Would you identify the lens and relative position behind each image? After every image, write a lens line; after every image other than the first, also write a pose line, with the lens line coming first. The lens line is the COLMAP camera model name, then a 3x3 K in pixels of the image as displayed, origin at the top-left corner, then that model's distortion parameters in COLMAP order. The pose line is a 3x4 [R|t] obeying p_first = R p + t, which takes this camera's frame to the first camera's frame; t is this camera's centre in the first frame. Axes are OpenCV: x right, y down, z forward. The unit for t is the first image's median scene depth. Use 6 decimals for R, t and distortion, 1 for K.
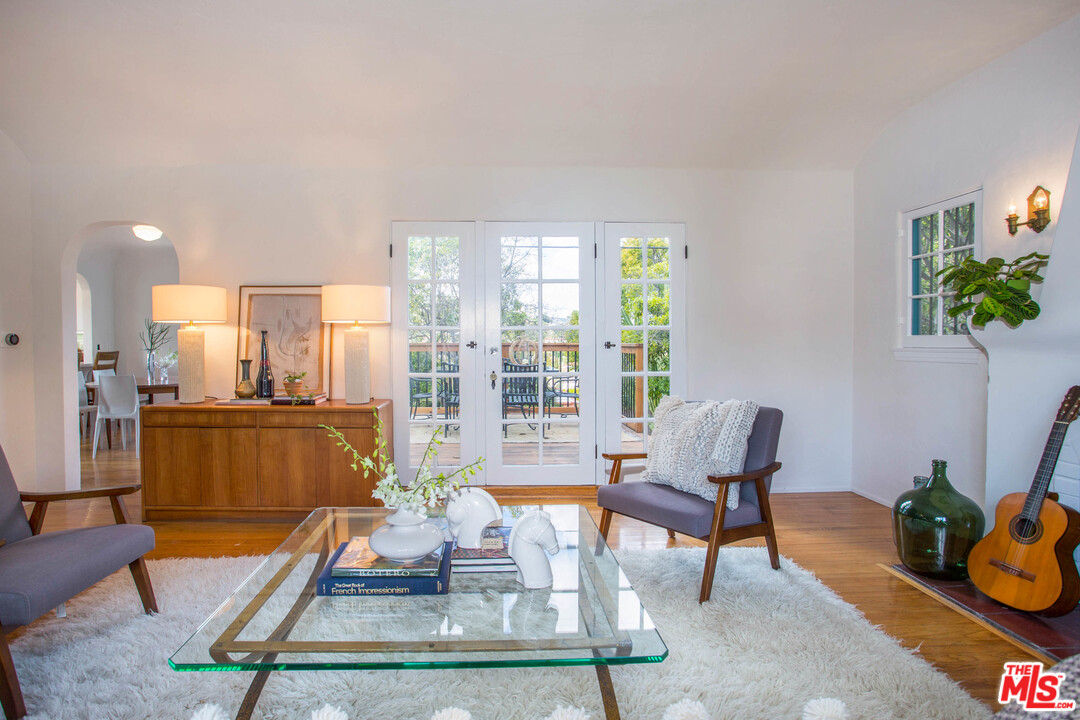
lens RADIAL K [[555.6, 0, 504.0], [0, 555.6, 366.4], [0, 0, 1]] dist [-0.027005, 0.006554]
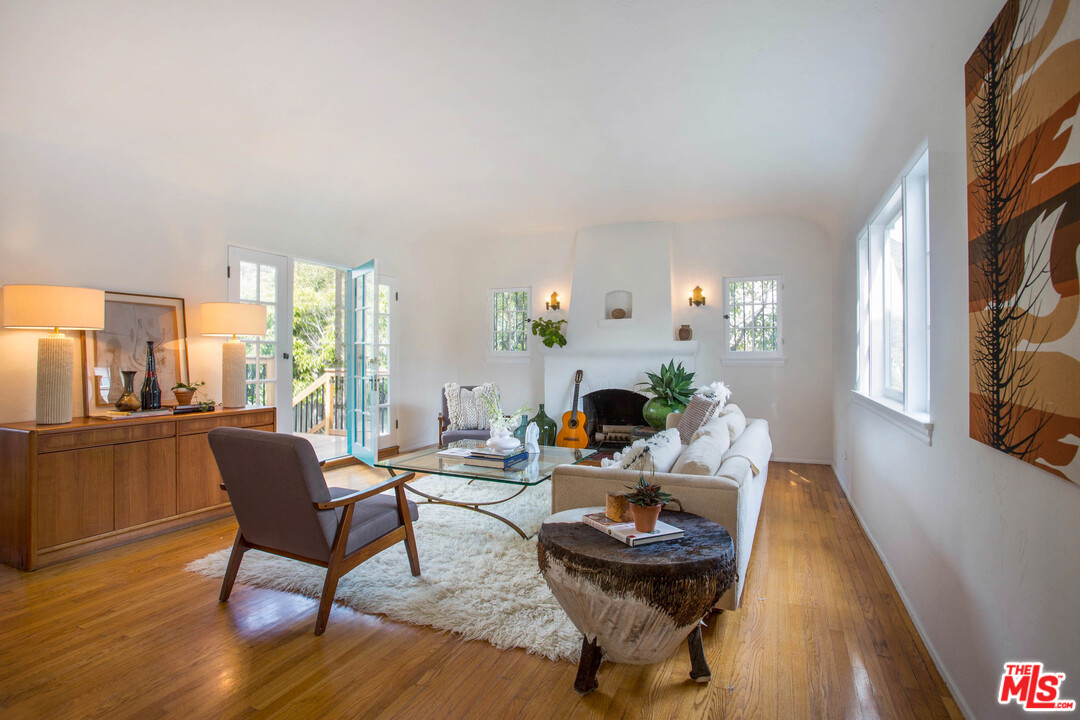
lens RADIAL K [[555.6, 0, 549.5], [0, 555.6, 356.2], [0, 0, 1]] dist [-0.027005, 0.006554]
pose [[0.429085, 0.000463, 0.903264, -1.008034], [0.043404, 0.998834, -0.021131, 0.013613], [-0.902221, 0.048272, 0.428564, -0.052137]]
